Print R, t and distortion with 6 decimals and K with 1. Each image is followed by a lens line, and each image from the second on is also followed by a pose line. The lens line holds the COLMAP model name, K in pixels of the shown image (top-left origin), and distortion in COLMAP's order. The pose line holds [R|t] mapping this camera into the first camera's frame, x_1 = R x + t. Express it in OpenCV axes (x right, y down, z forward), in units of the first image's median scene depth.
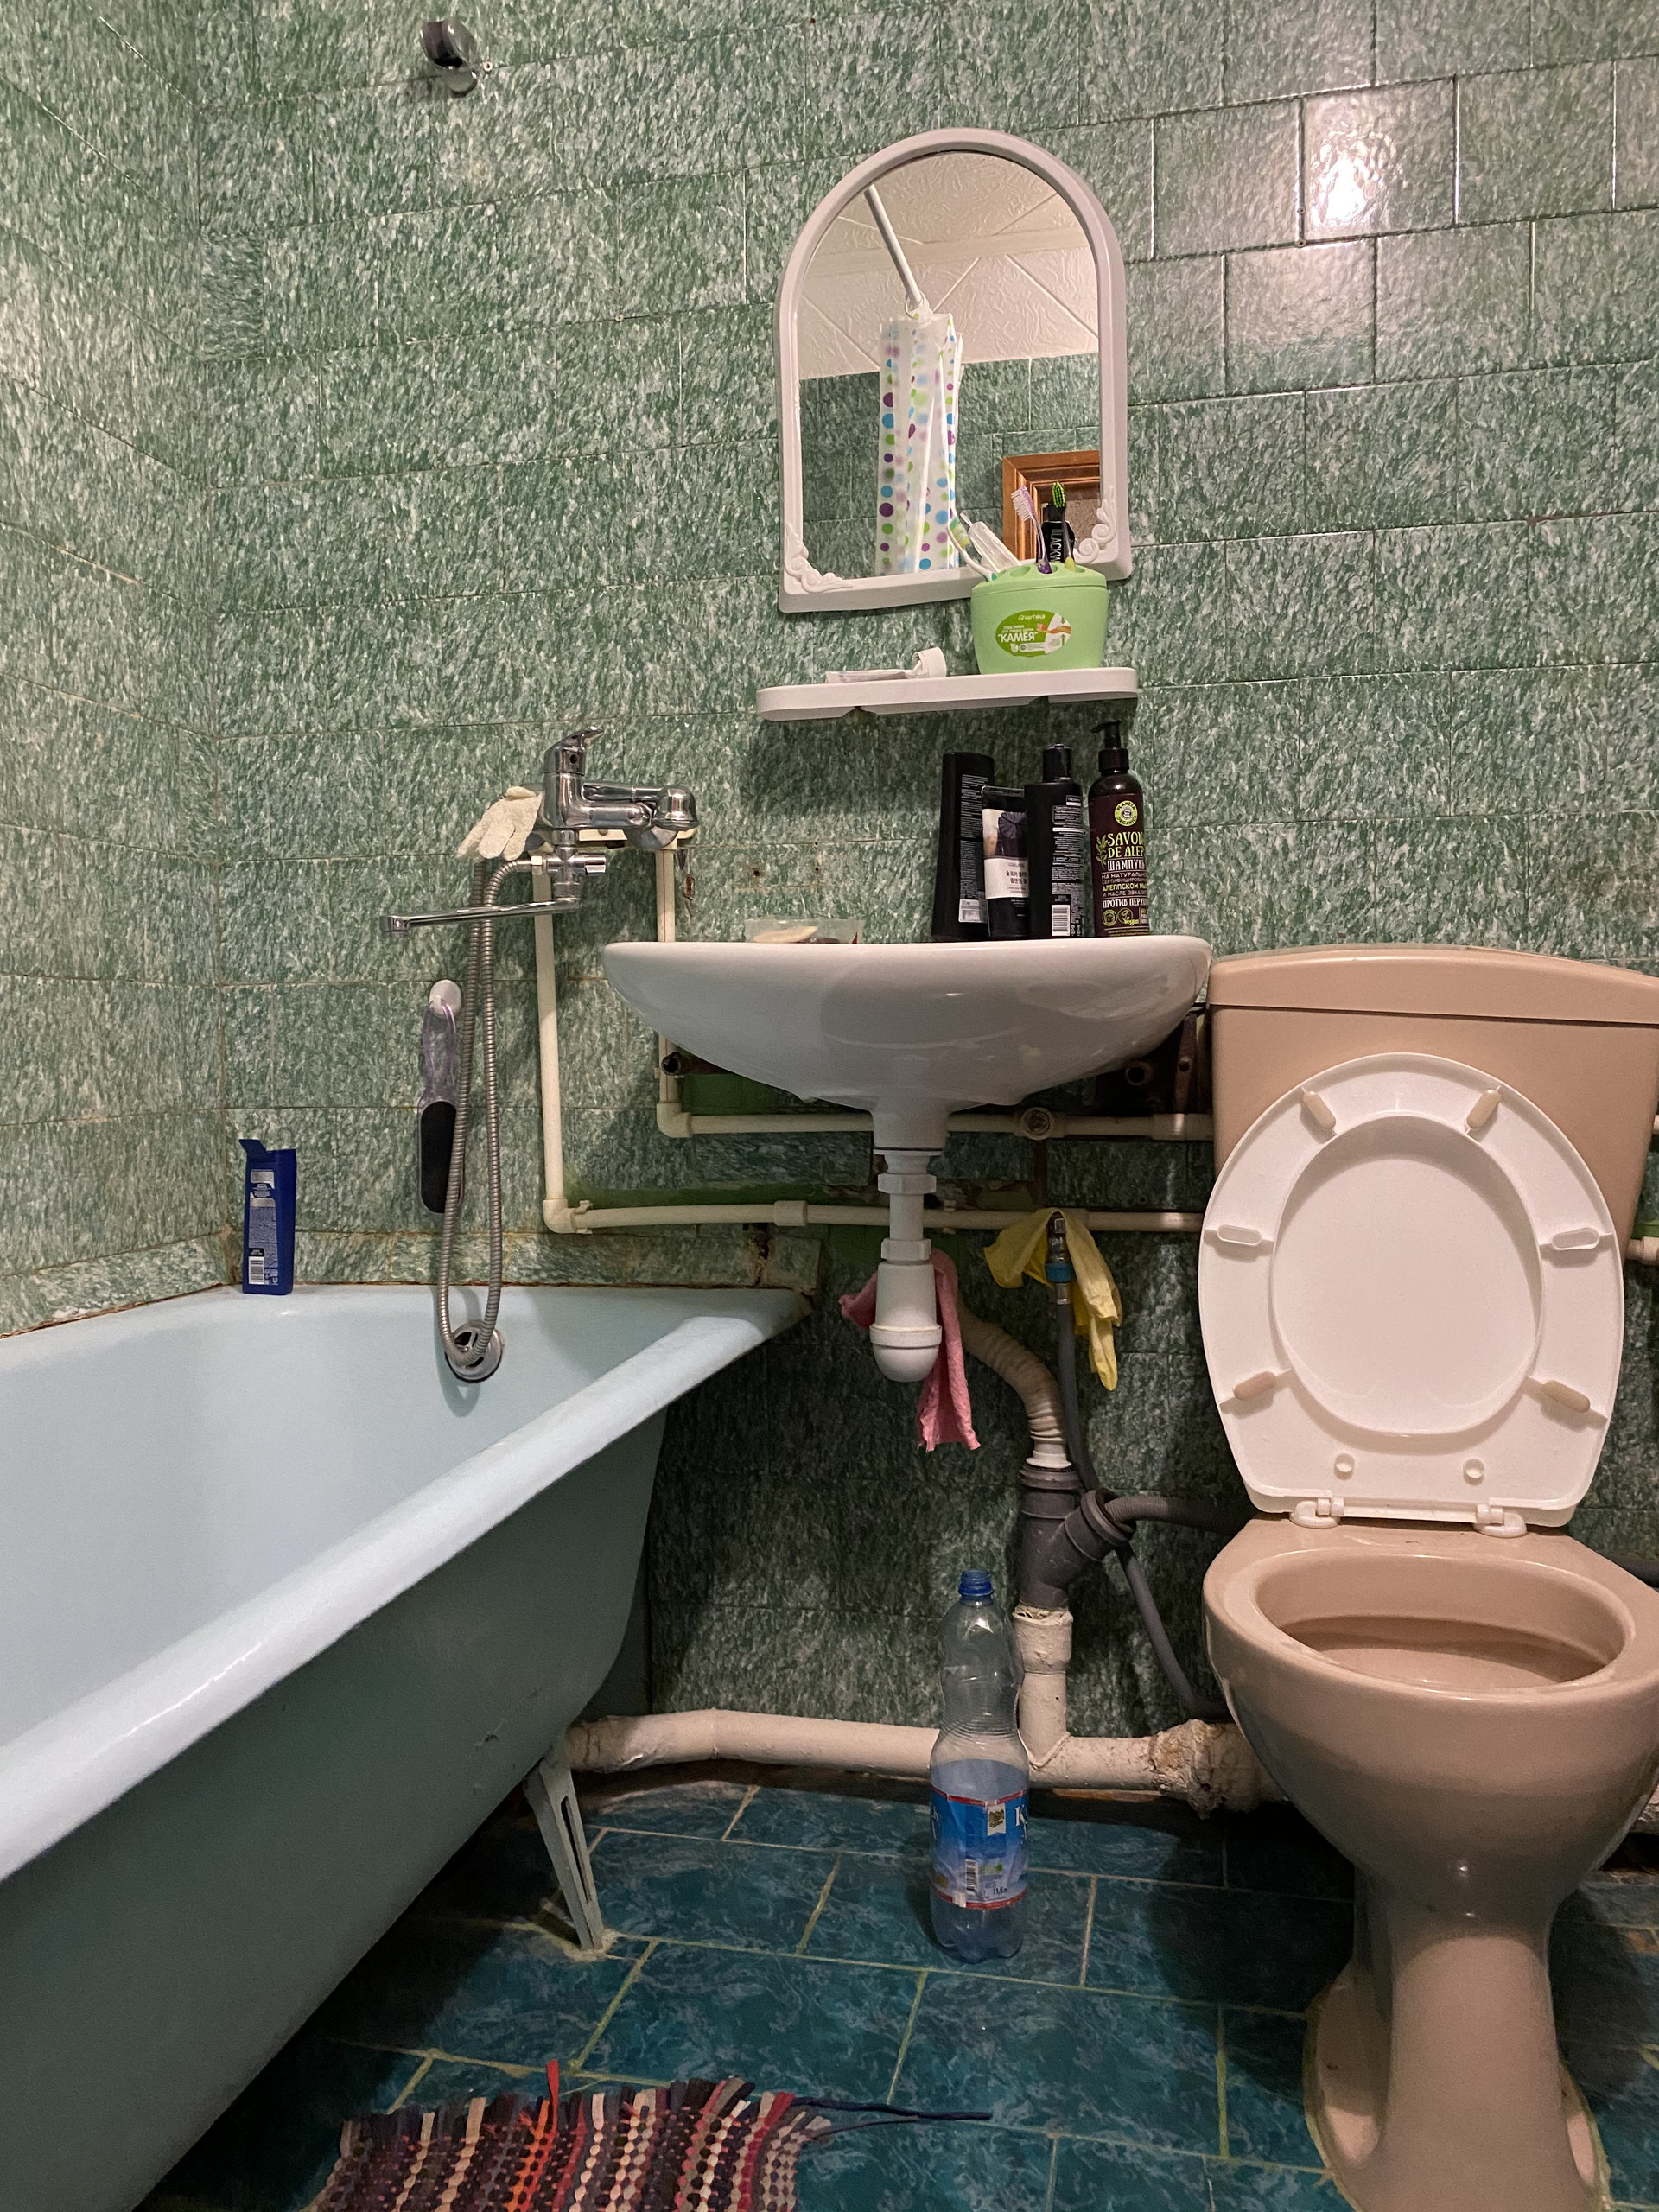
lens RADIAL K [[1681.9, 0, 830.9], [0, 1681.9, 1082.4], [0, 0, 1]] dist [0.016910, -0.014054]
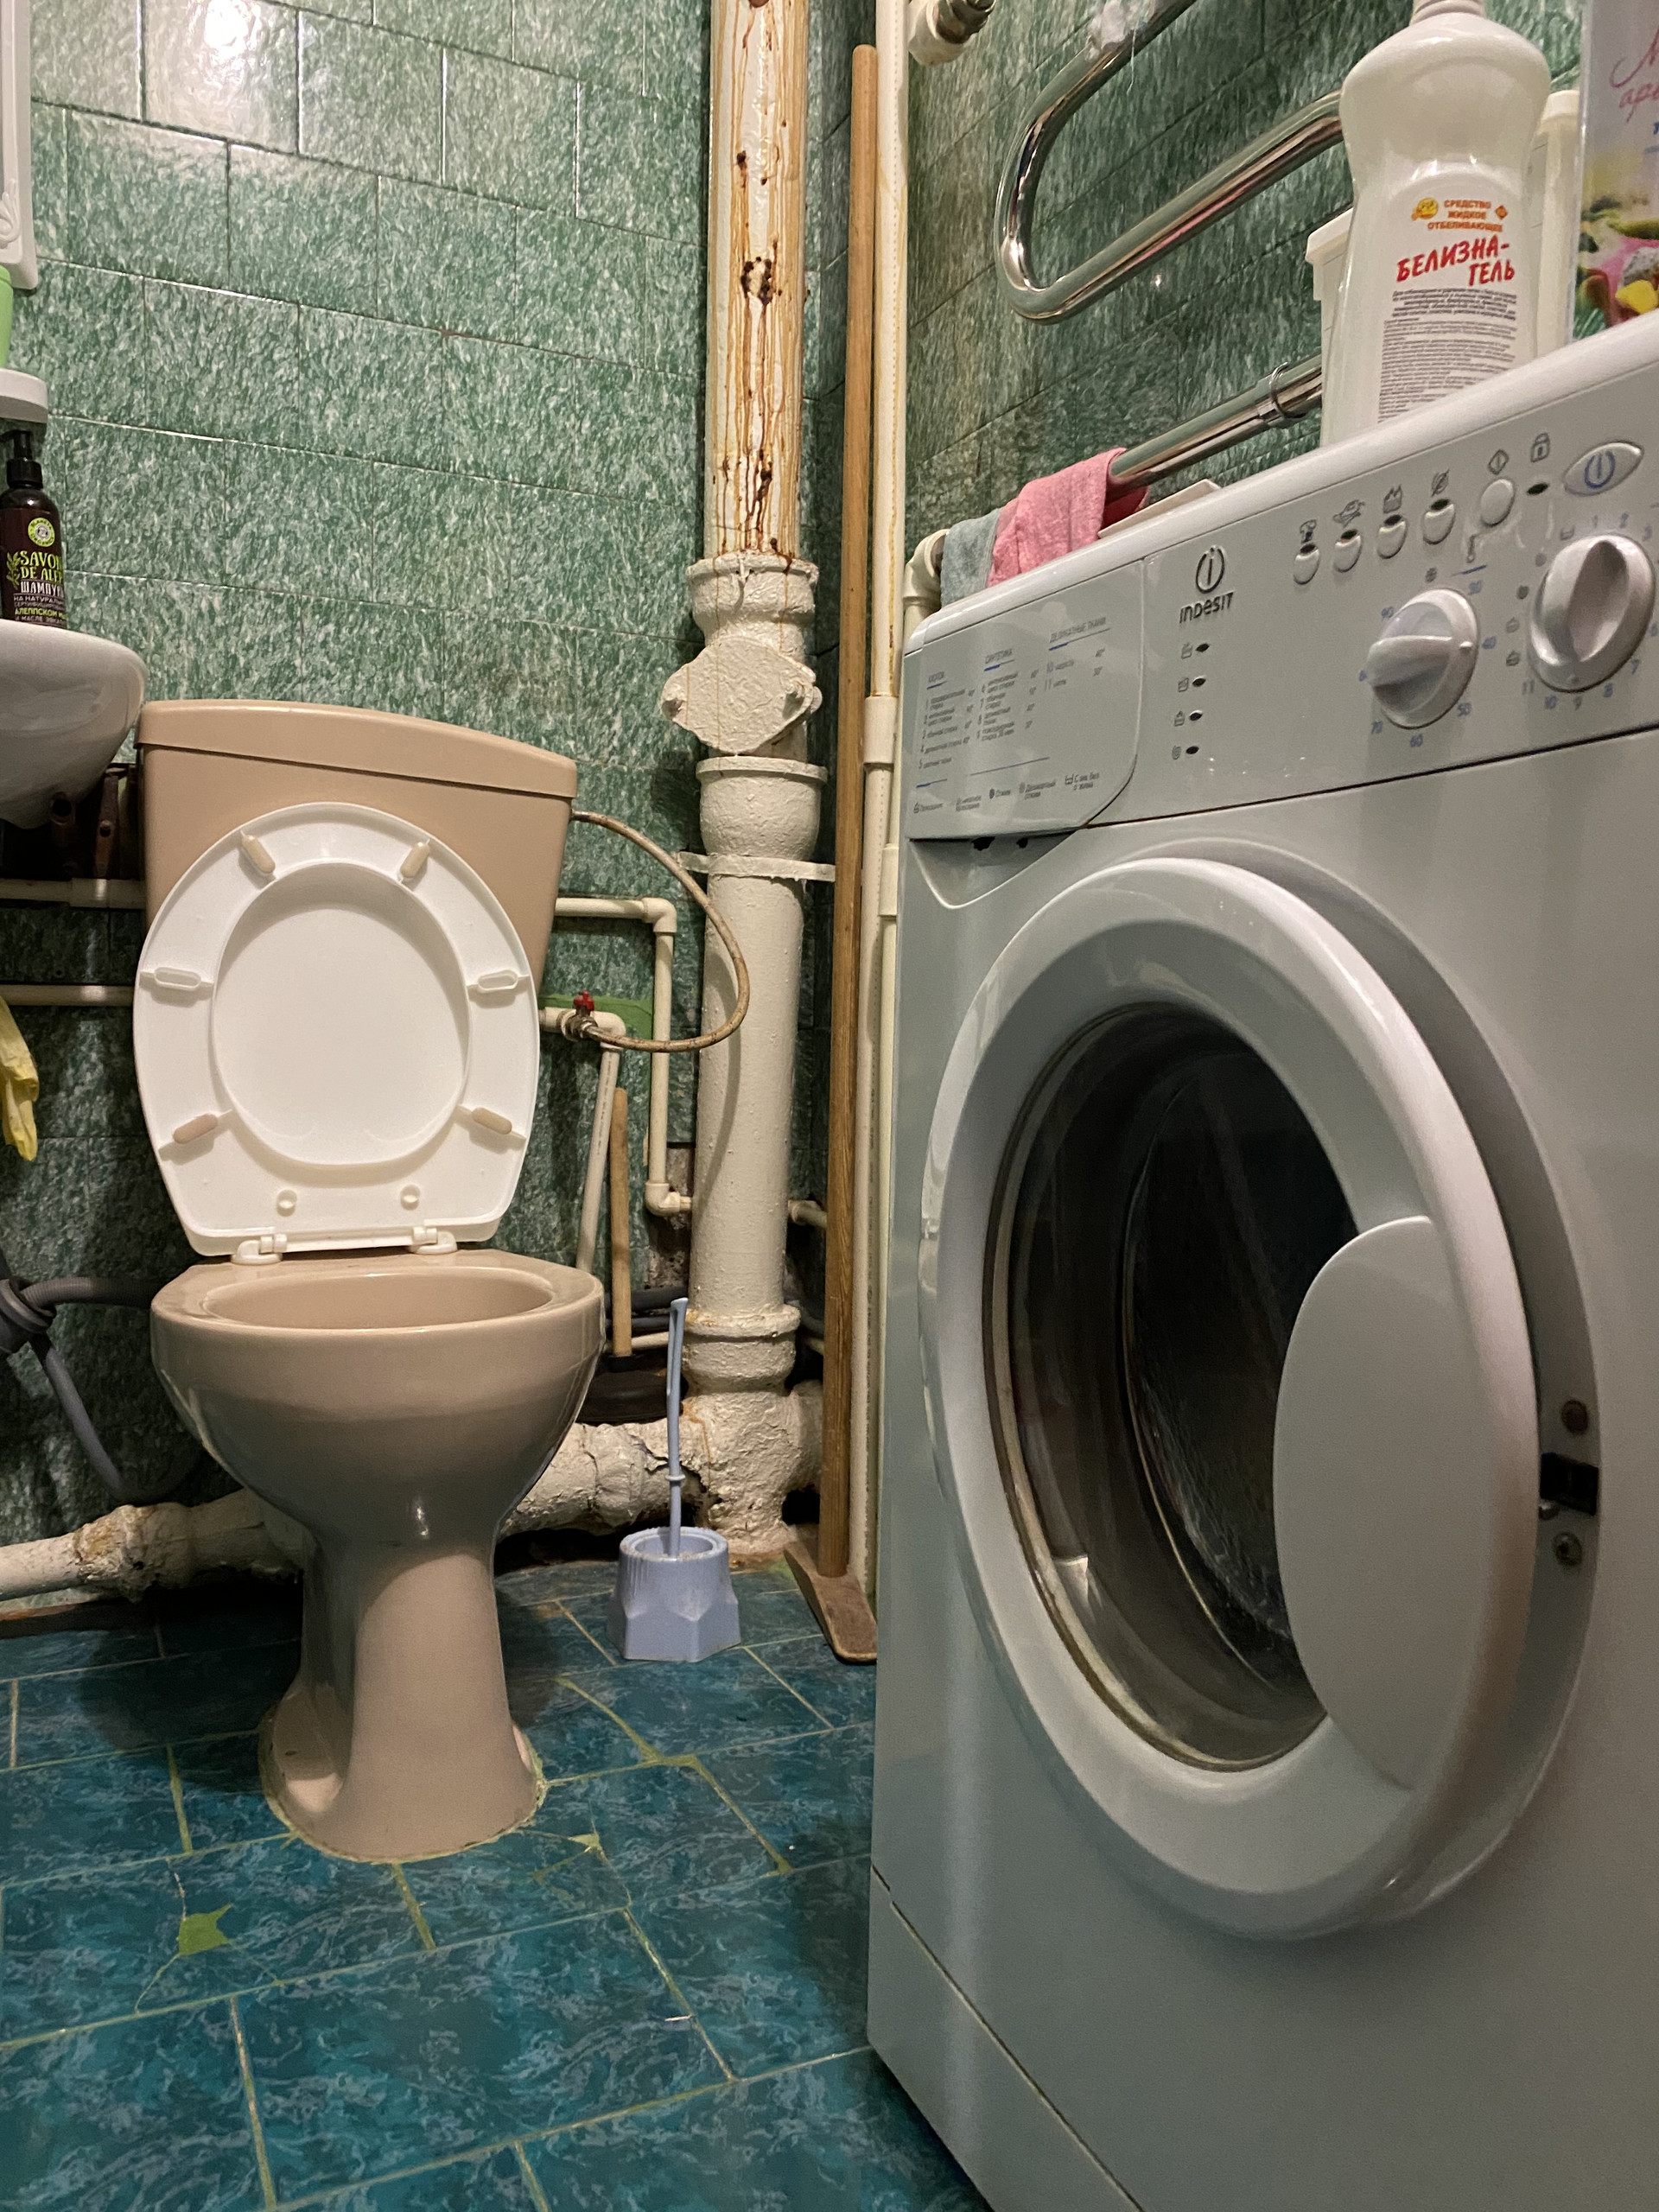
lens RADIAL K [[1681.9, 0, 806.5], [0, 1681.9, 1092.4], [0, 0, 1]] dist [0.016910, -0.014054]
pose [[0.802017, -0.012383, 0.597172, -0.042276], [-0.000379, 0.999774, 0.021240, 0.121291], [-0.597301, -0.017261, 0.801832, 0.003585]]
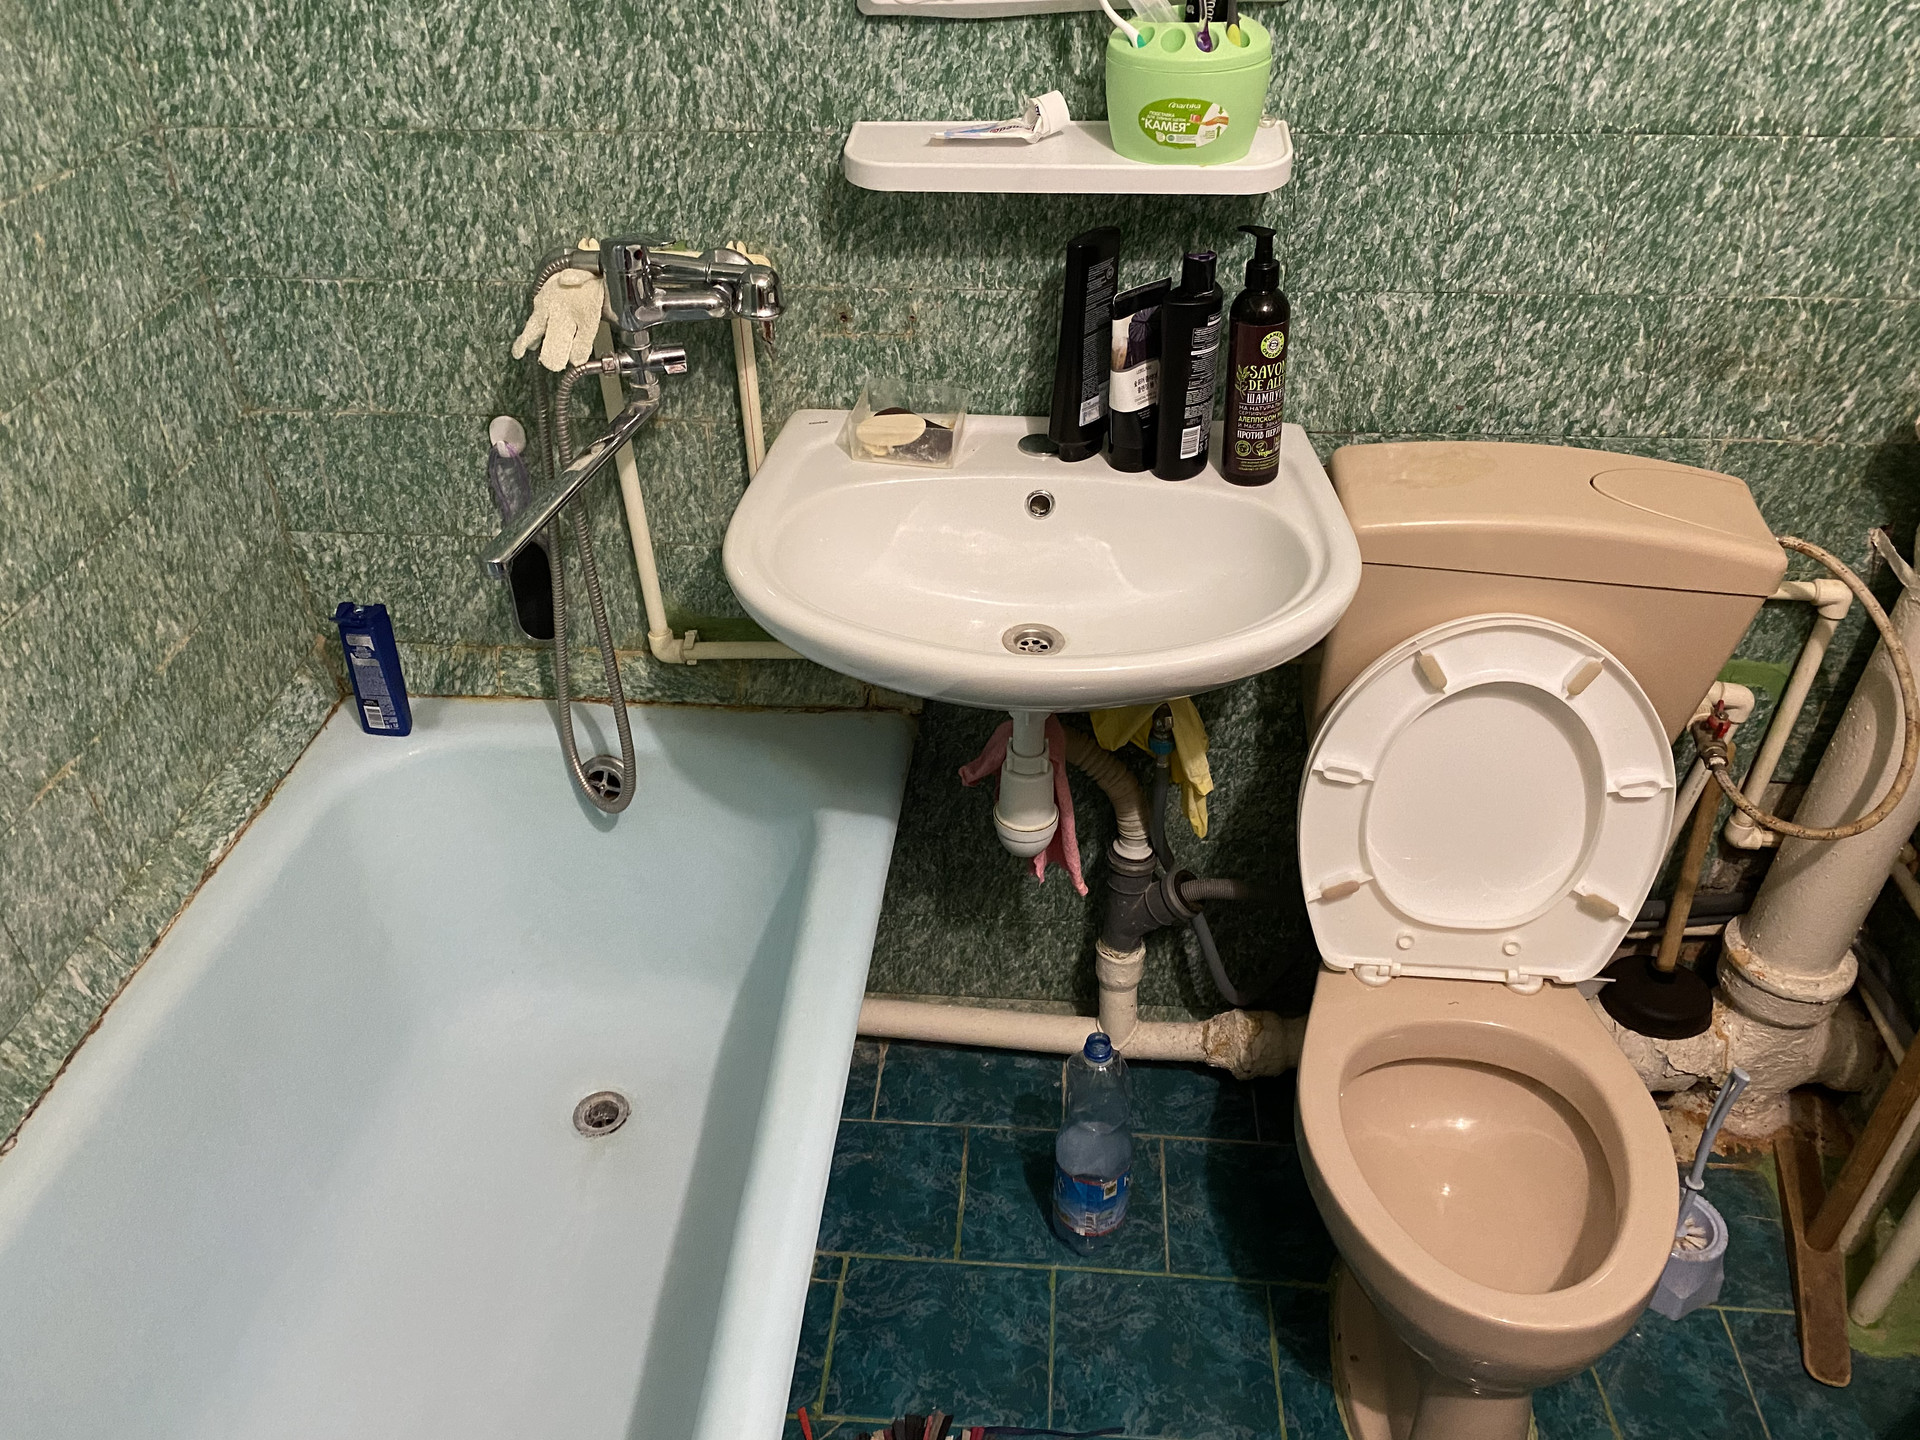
lens RADIAL K [[1459.9, 0, 956.5], [0, 1459.9, 707.4], [0, 0, 1]] dist [0.016910, -0.014054]
pose [[0.990944, -0.080658, 0.107353, -0.093634], [0.007368, 0.830946, 0.556304, -0.424244], [-0.134075, -0.550475, 0.824015, 0.244222]]
